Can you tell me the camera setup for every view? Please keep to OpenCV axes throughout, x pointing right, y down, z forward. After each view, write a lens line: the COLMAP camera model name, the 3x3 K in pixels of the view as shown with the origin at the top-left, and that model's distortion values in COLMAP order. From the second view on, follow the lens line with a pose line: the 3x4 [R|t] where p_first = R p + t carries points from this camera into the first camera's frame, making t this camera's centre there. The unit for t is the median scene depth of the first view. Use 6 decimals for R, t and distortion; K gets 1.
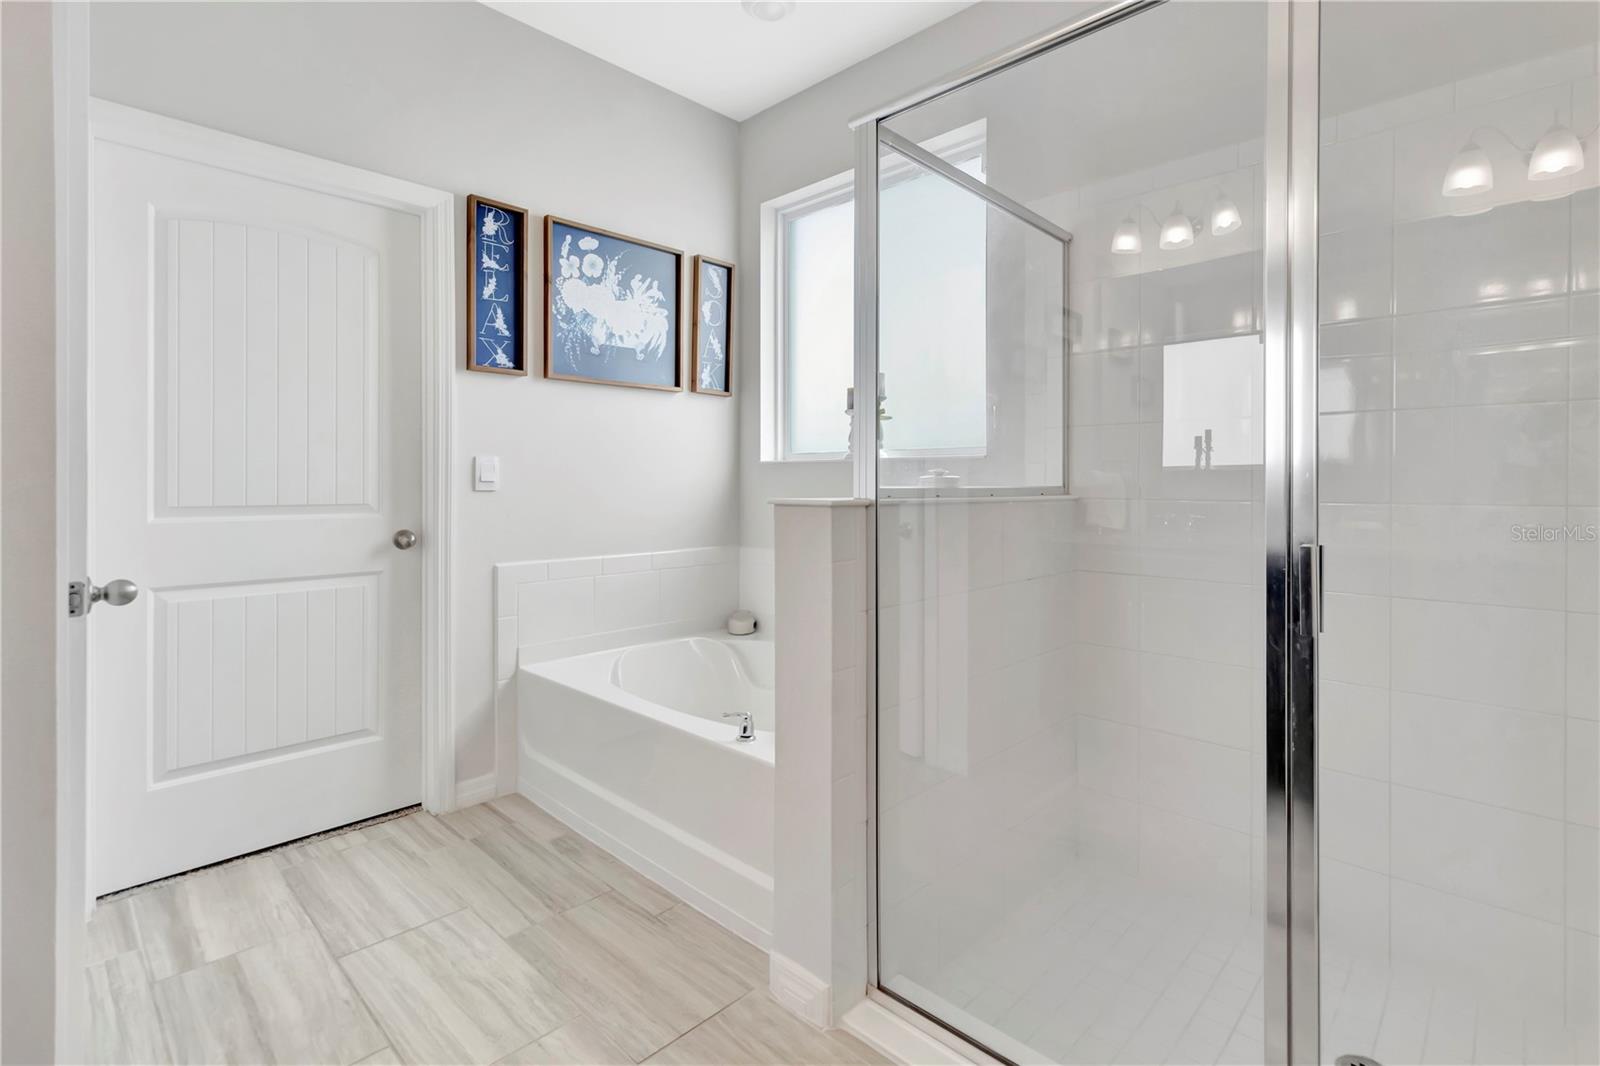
lens RADIAL K [[753.3, 0, 807.2], [0, 753.3, 472.6], [0, 0, 1]] dist [0.001573, -0.000200]
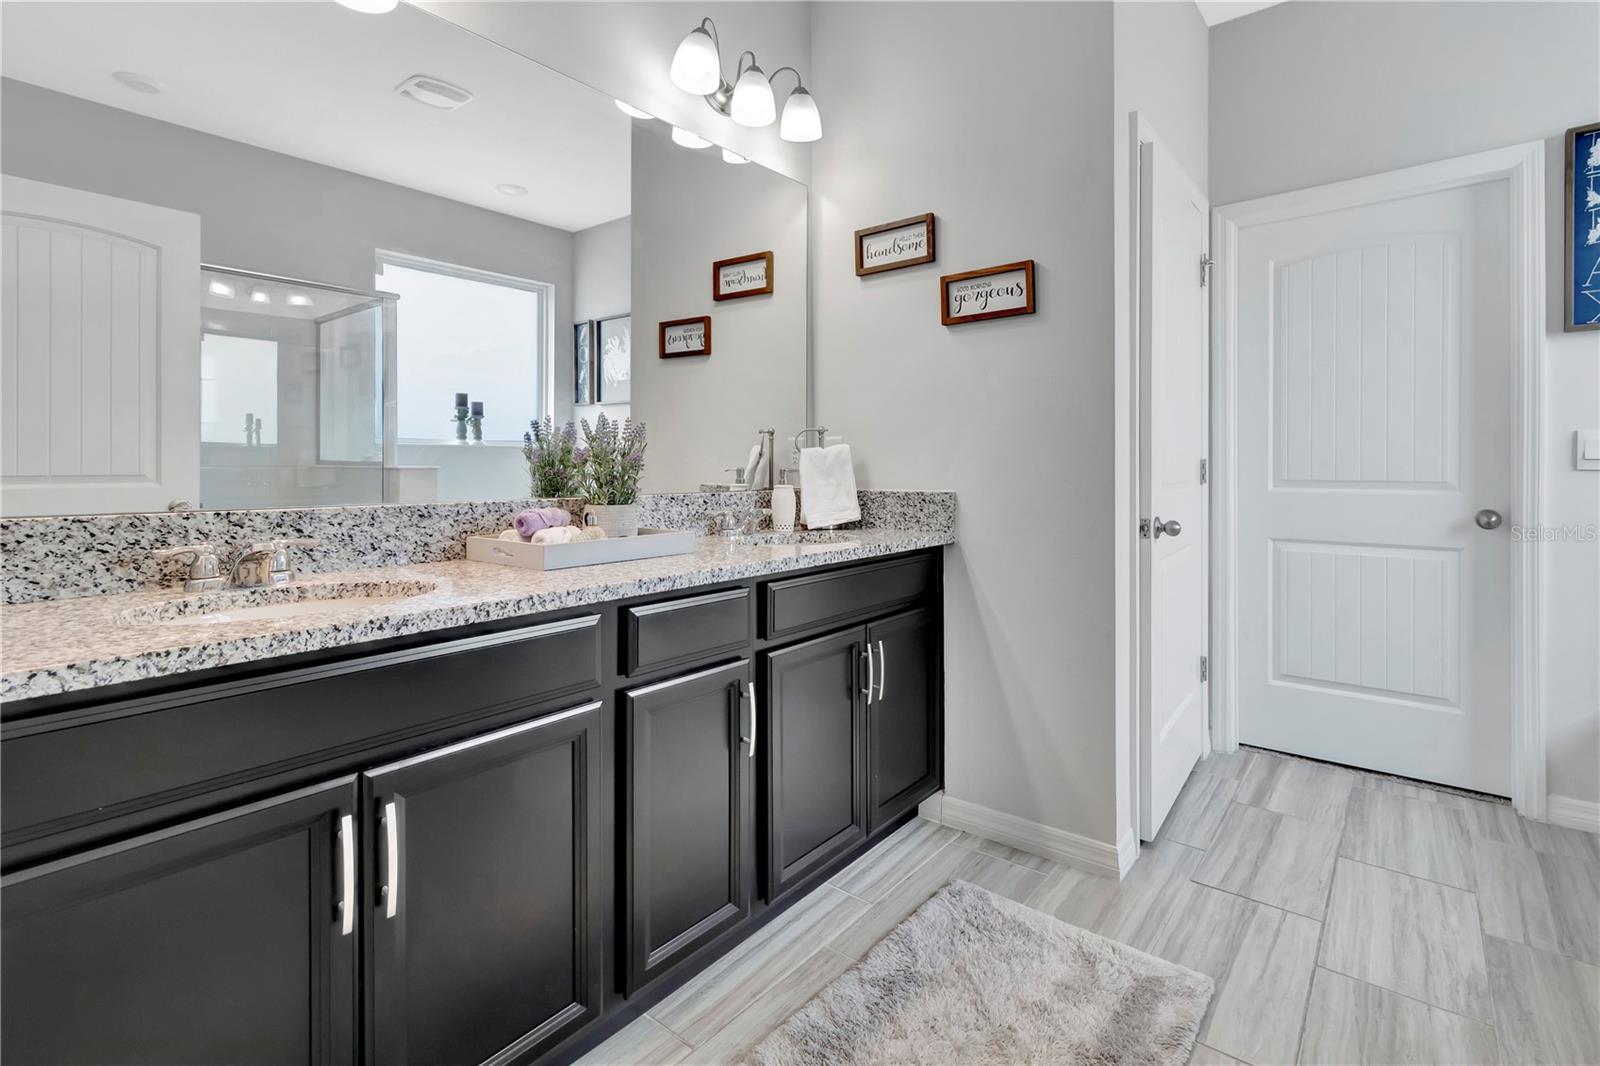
lens RADIAL K [[753.3, 0, 807.2], [0, 753.3, 472.6], [0, 0, 1]] dist [0.001573, -0.000200]
pose [[0.054060, 0.012202, -0.998463, 0.450965], [0.014359, 0.999812, 0.012996, 0.003645], [0.998434, -0.015039, 0.053874, 0.082562]]
